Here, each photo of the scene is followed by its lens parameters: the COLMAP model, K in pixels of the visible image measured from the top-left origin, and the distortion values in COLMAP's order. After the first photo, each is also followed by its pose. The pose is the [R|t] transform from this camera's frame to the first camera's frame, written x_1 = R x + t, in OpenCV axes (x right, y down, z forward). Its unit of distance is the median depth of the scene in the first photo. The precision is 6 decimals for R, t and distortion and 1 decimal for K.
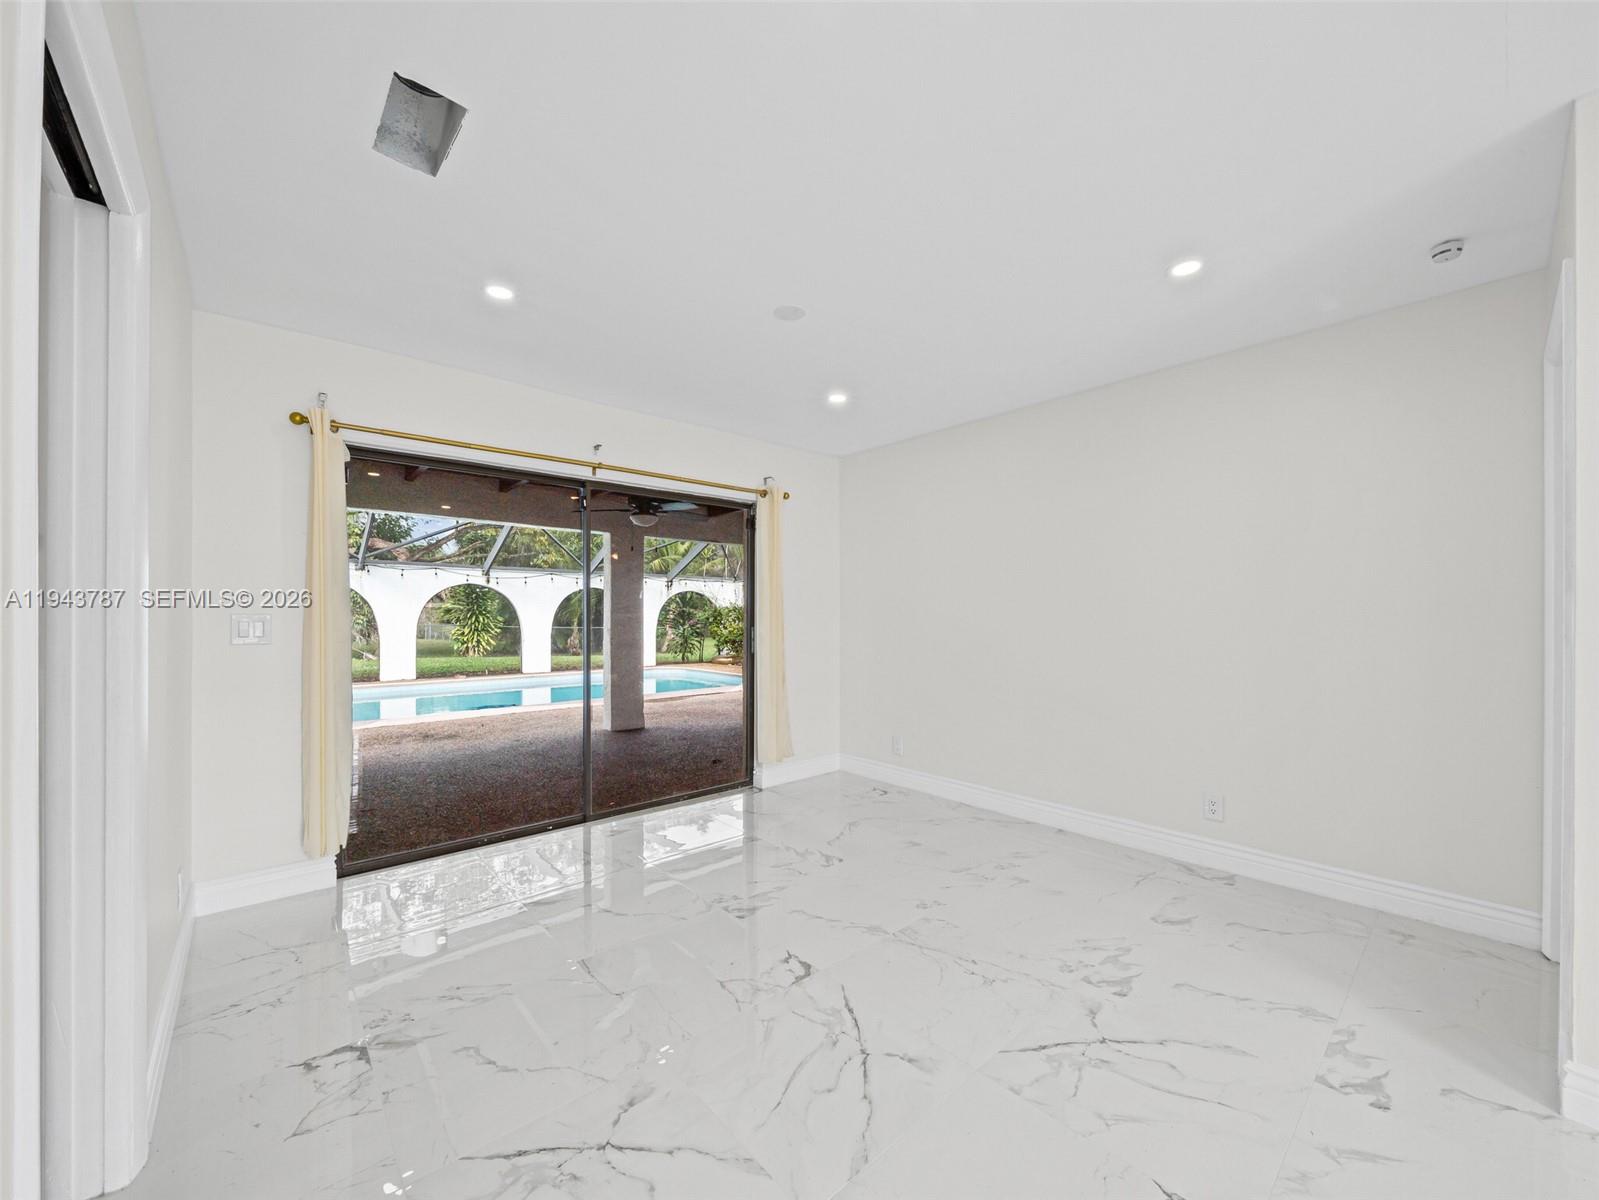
lens RADIAL K [[614.8, 0, 795.3], [0, 614.8, 608.1], [0, 0, 1]] dist [-0.006207, 0.000360]
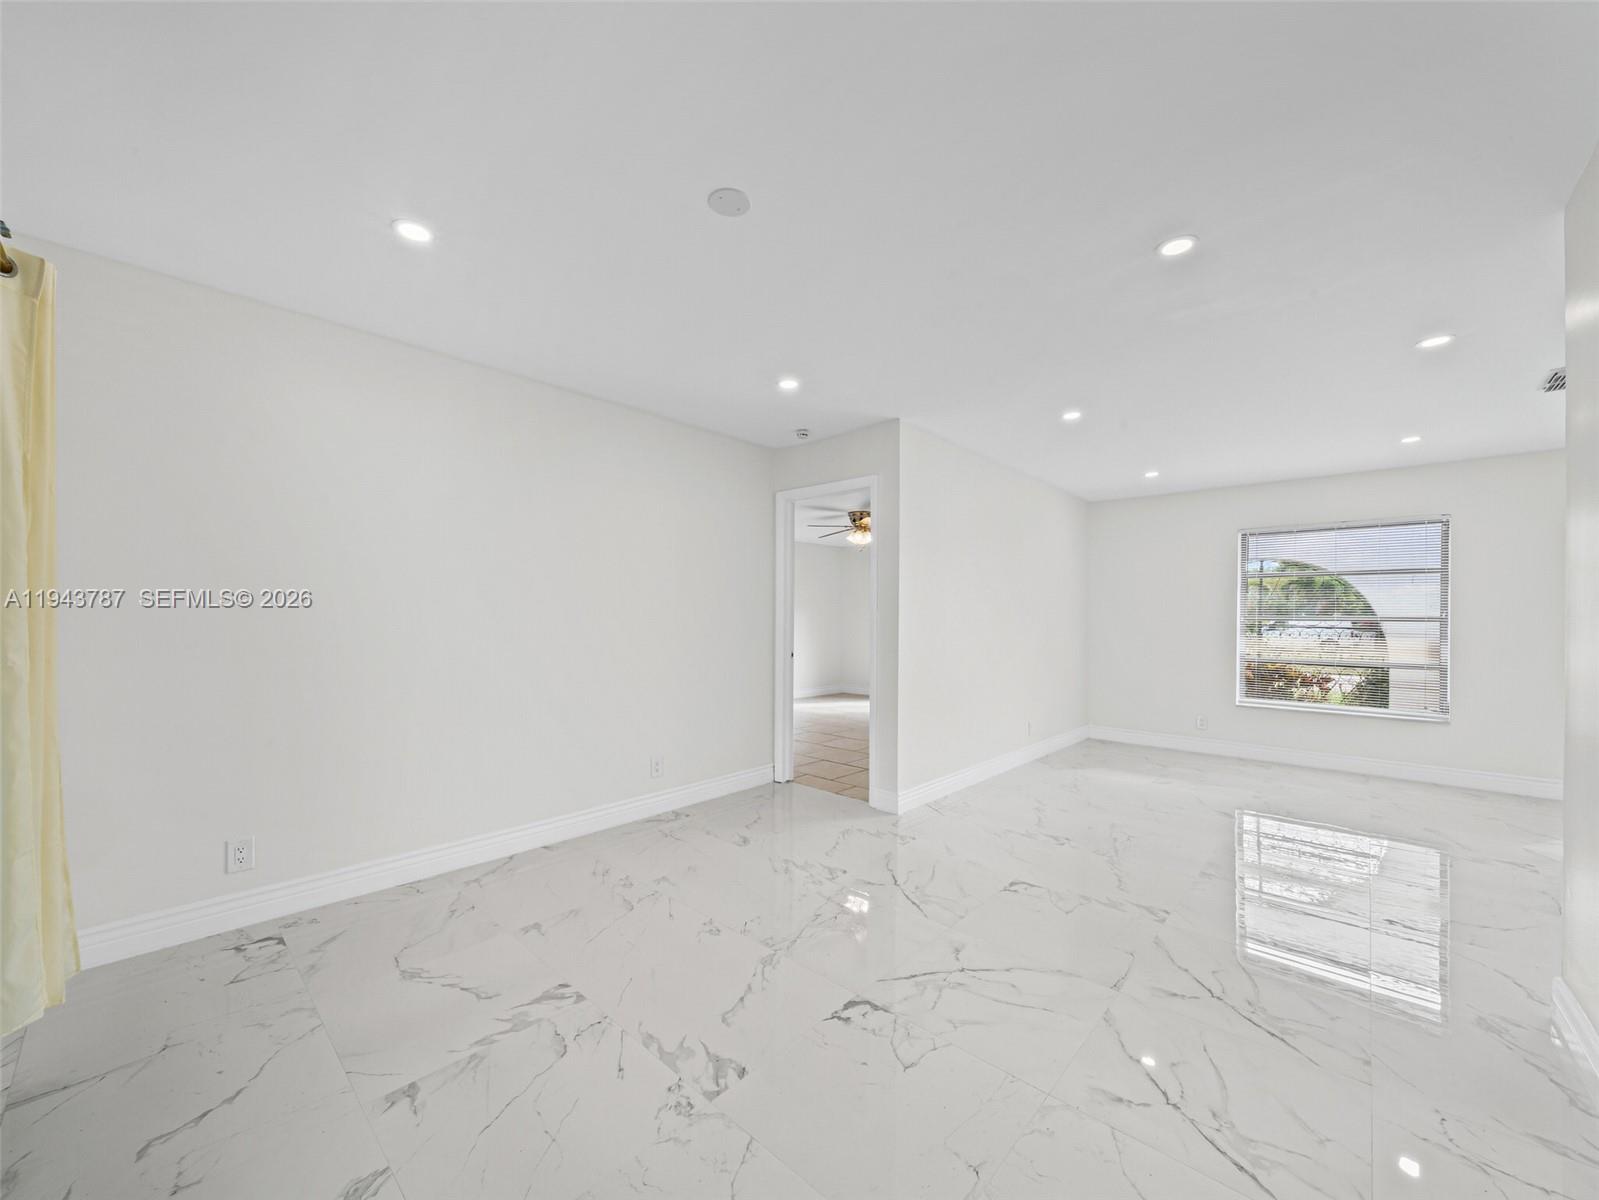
lens RADIAL K [[614.8, 0, 793.6], [0, 614.8, 627.0], [0, 0, 1]] dist [-0.006207, 0.000360]
pose [[-0.094688, -0.016820, 0.995365, -0.619113], [-0.016854, 0.999741, 0.015291, 0.006858], [-0.995364, -0.015328, -0.094947, 0.838218]]
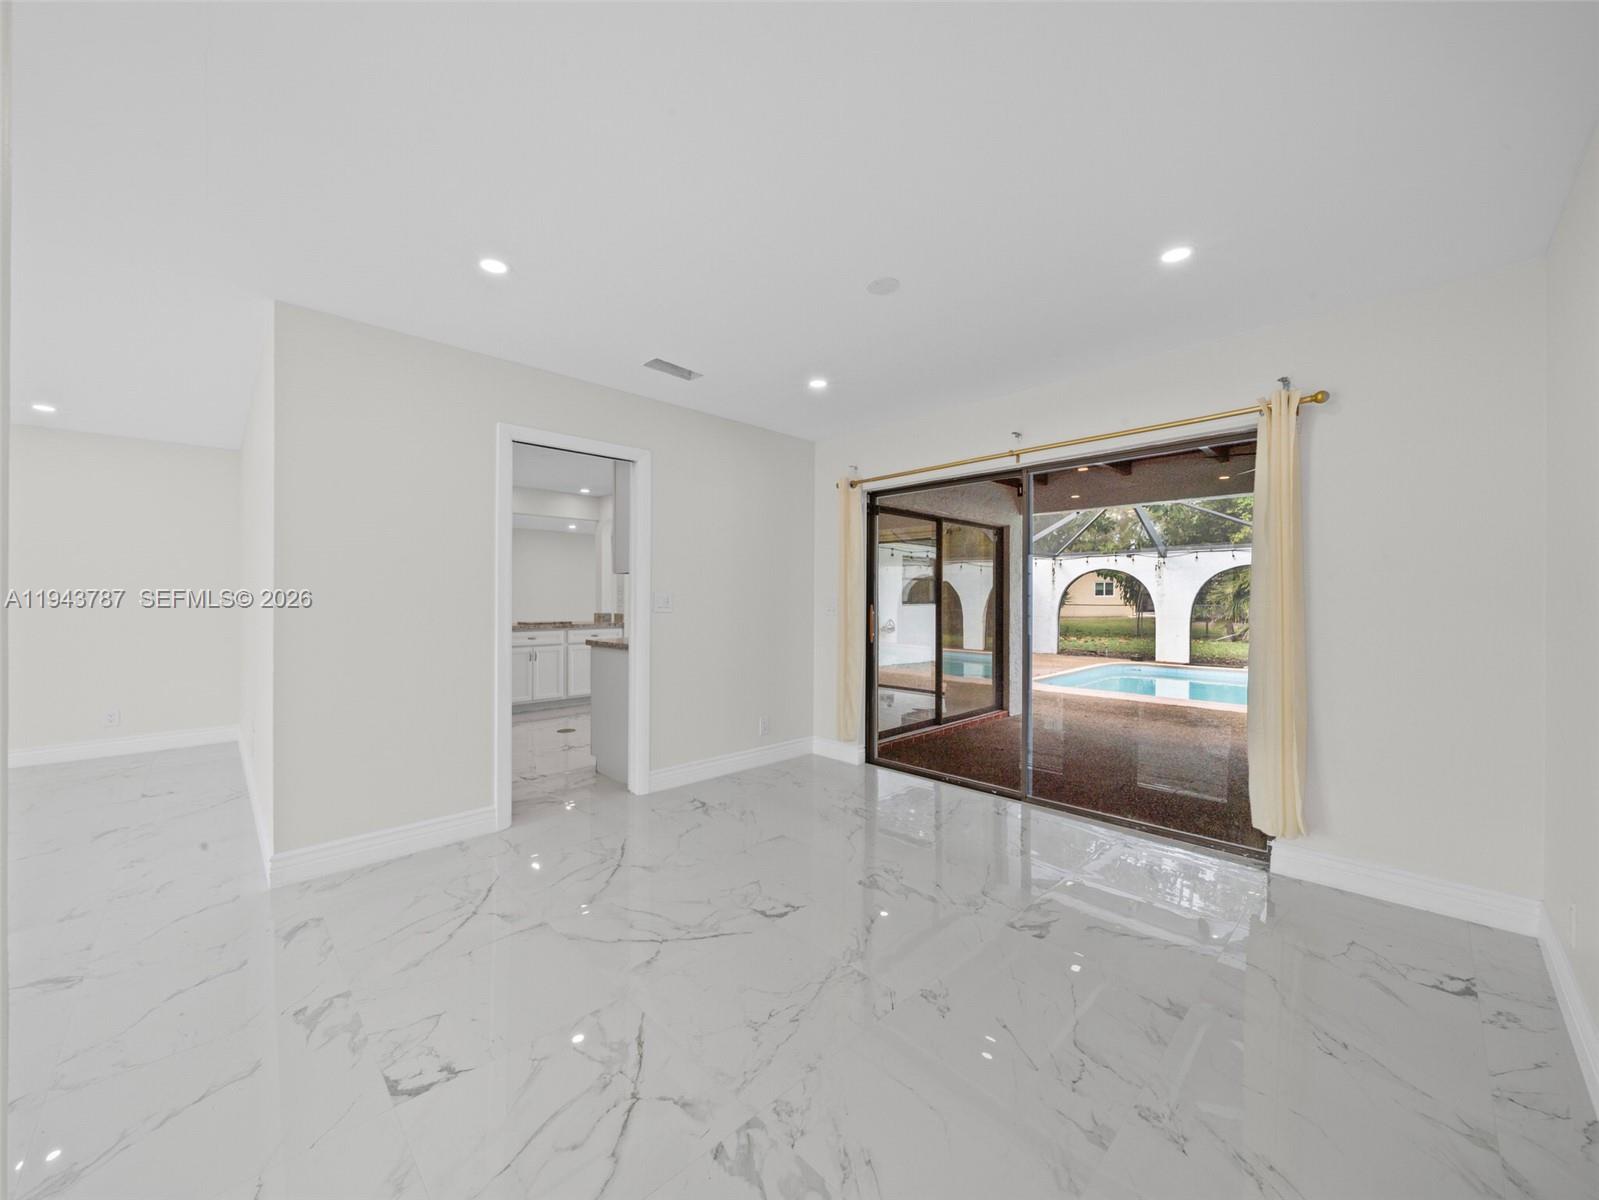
lens RADIAL K [[614.8, 0, 803.2], [0, 614.8, 603.4], [0, 0, 1]] dist [-0.006207, 0.000360]
pose [[0.056391, 0.006968, -0.998384, 0.799625], [0.010503, 0.999916, 0.007572, 0.007195], [0.998354, -0.010913, 0.056313, 0.698433]]
